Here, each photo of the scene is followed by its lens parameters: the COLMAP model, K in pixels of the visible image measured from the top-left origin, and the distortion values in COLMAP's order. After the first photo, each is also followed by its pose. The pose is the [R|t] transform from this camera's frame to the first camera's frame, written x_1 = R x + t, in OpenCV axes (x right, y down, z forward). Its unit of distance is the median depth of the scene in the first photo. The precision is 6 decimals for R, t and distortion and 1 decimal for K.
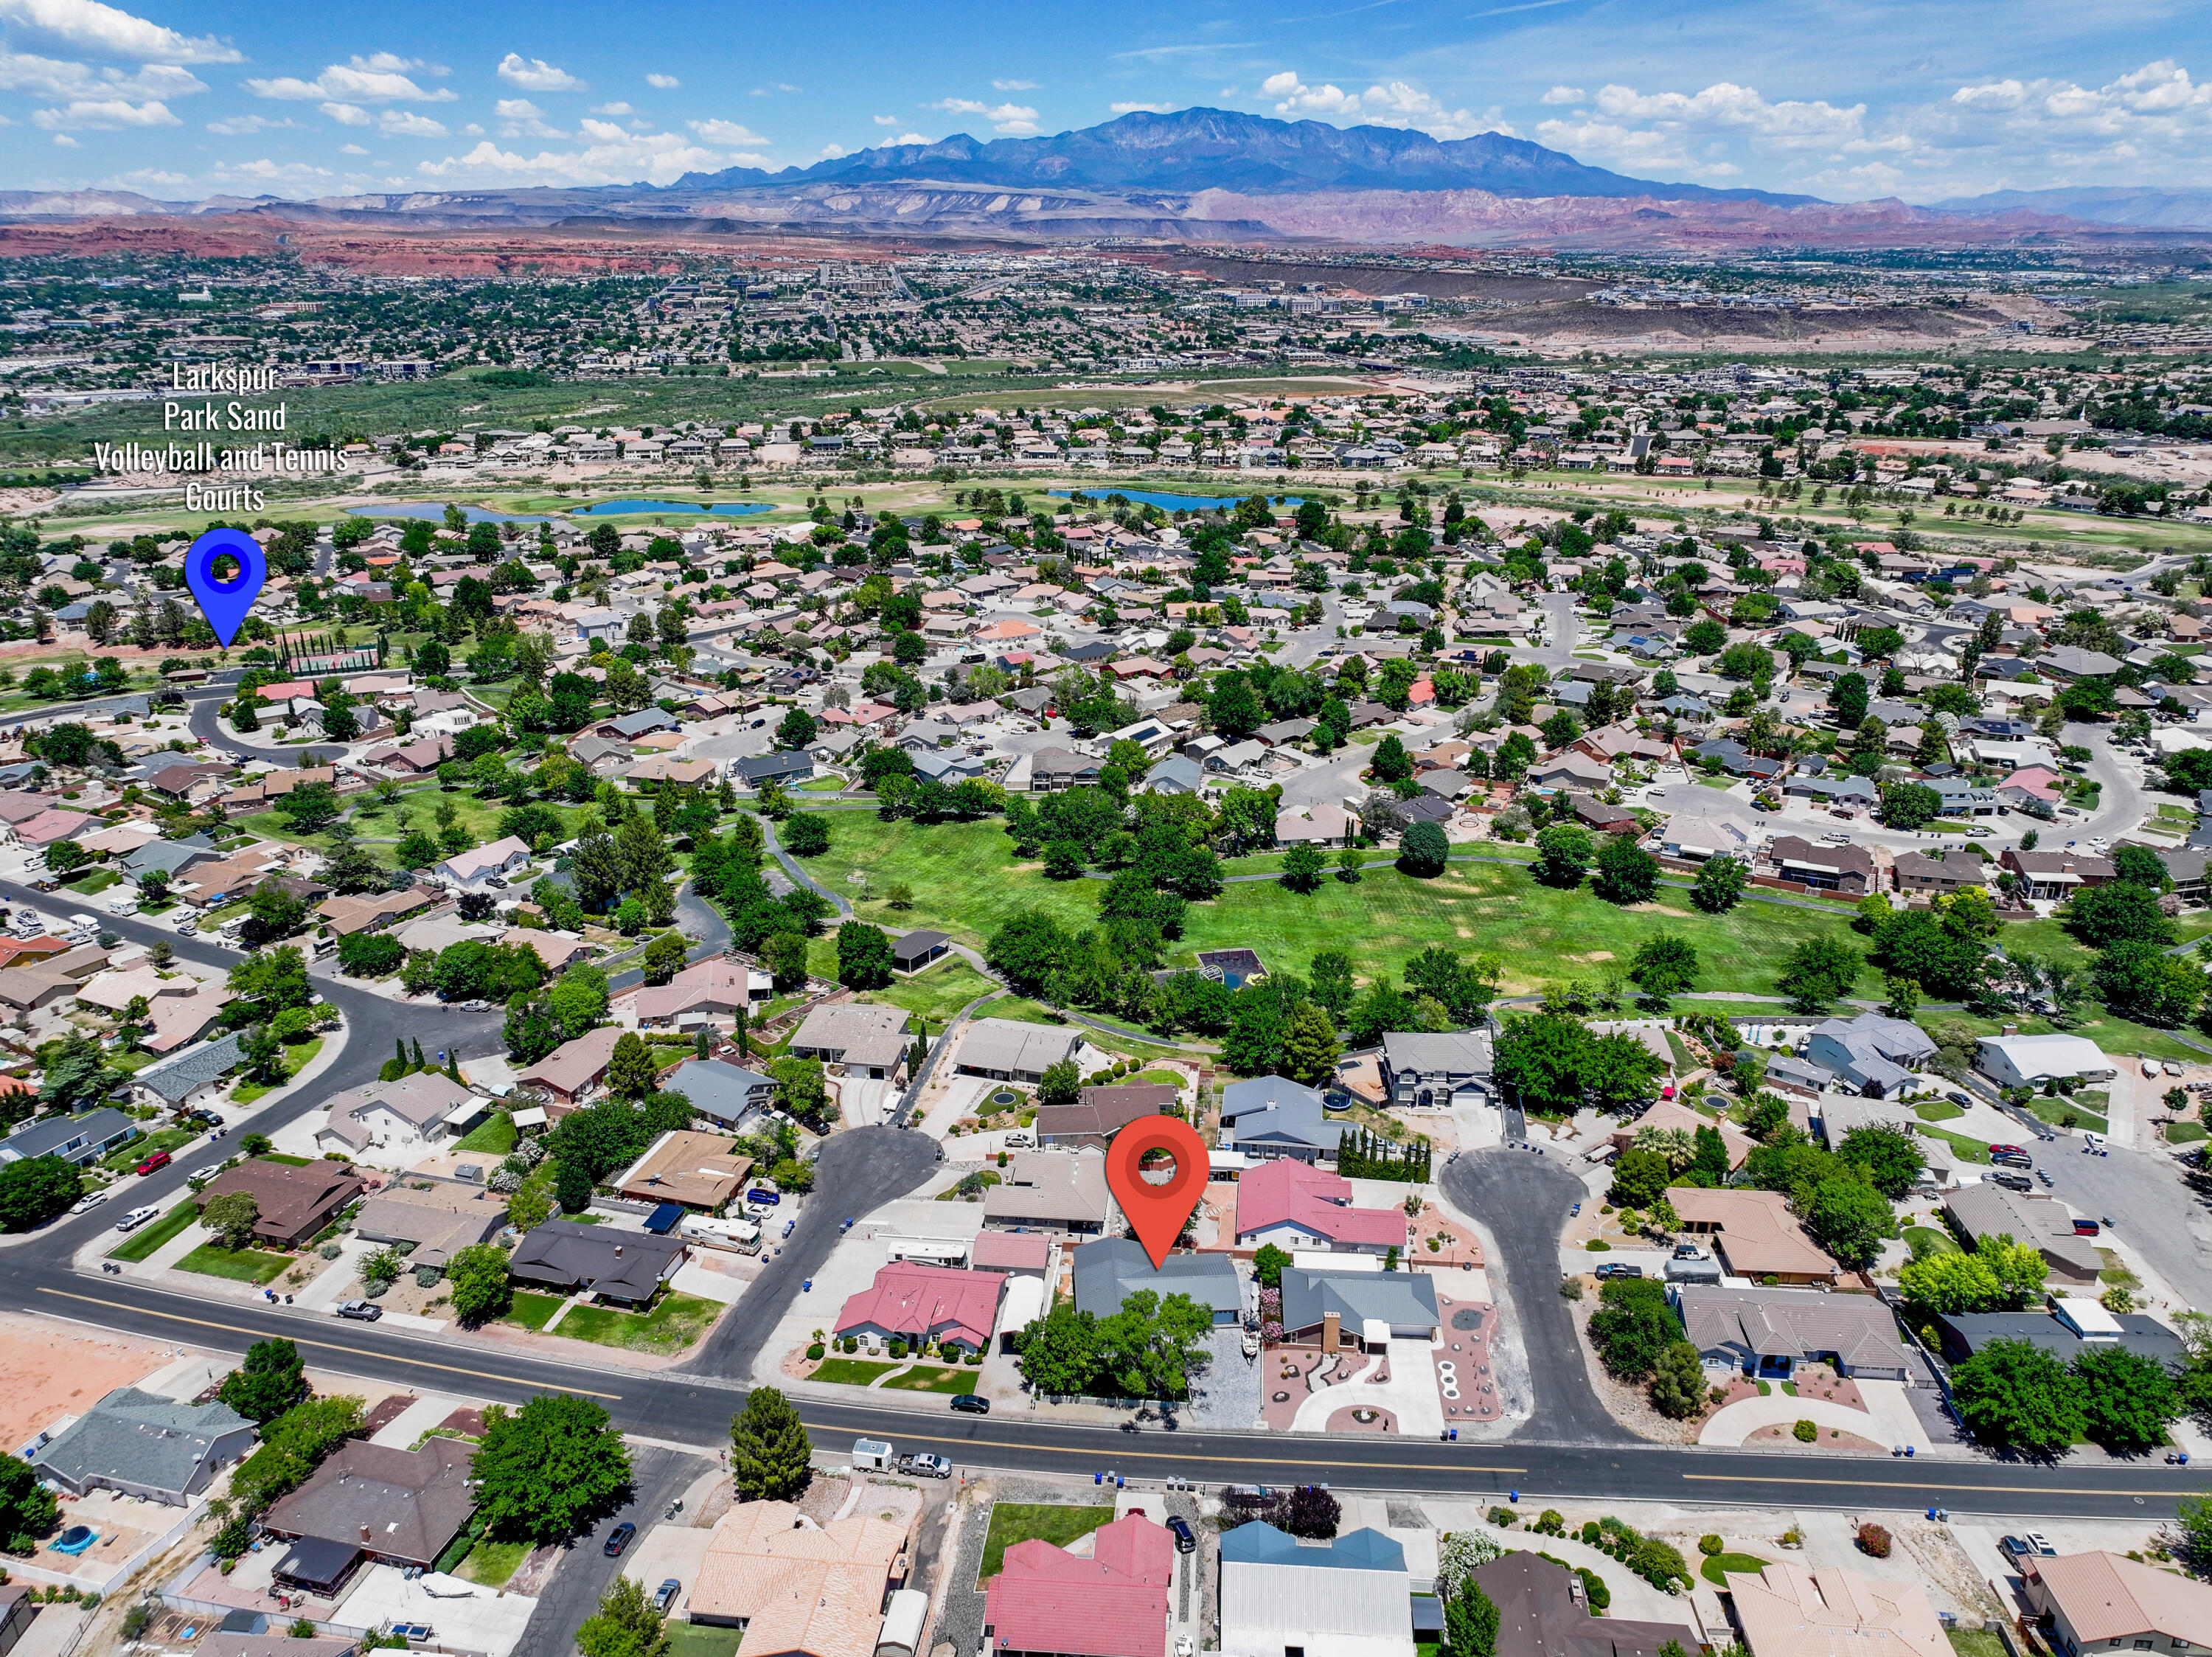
lens RADIAL K [[1553.2, 0, 1112.8], [0, 1553.2, 836.9], [0, 0, 1]] dist [-0.002248, 0.020586]
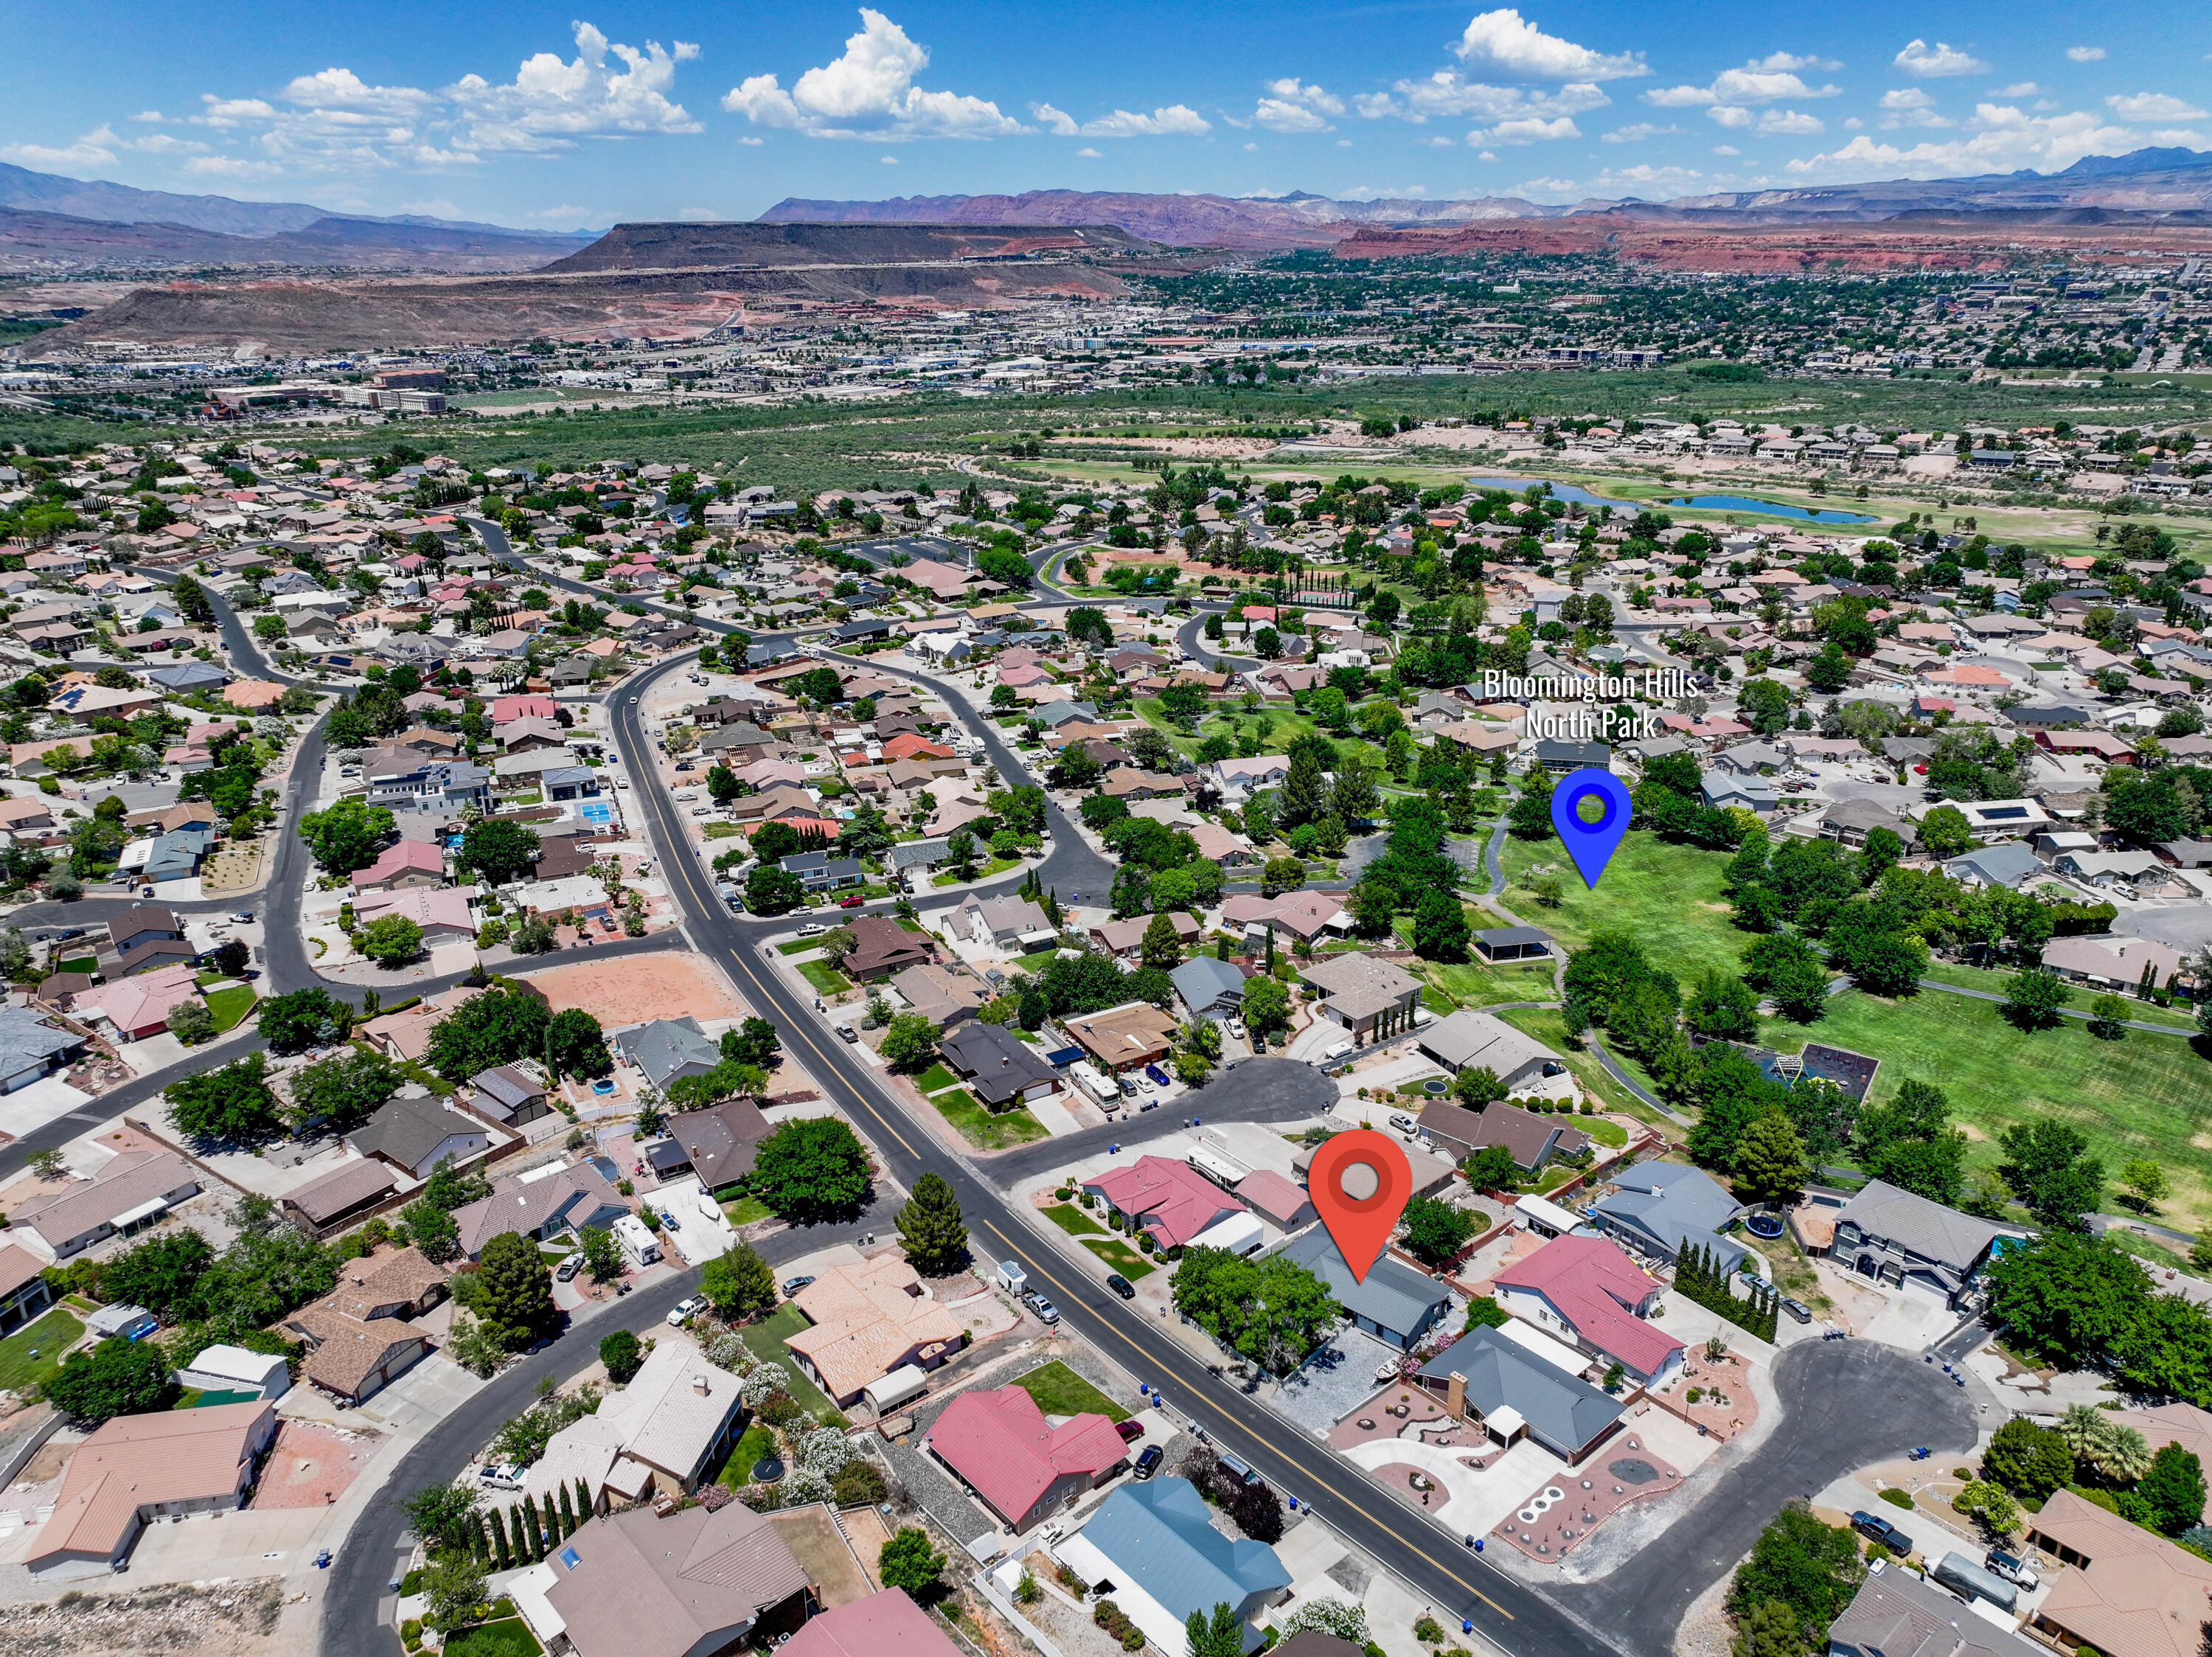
lens RADIAL K [[1553.2, 0, 1112.8], [0, 1553.2, 836.9], [0, 0, 1]] dist [-0.002248, 0.020586]
pose [[0.717901, 0.245557, -0.651398, 0.281723], [-0.244653, 0.965028, 0.094156, -0.019492], [0.651738, 0.091772, 0.752871, 0.081835]]
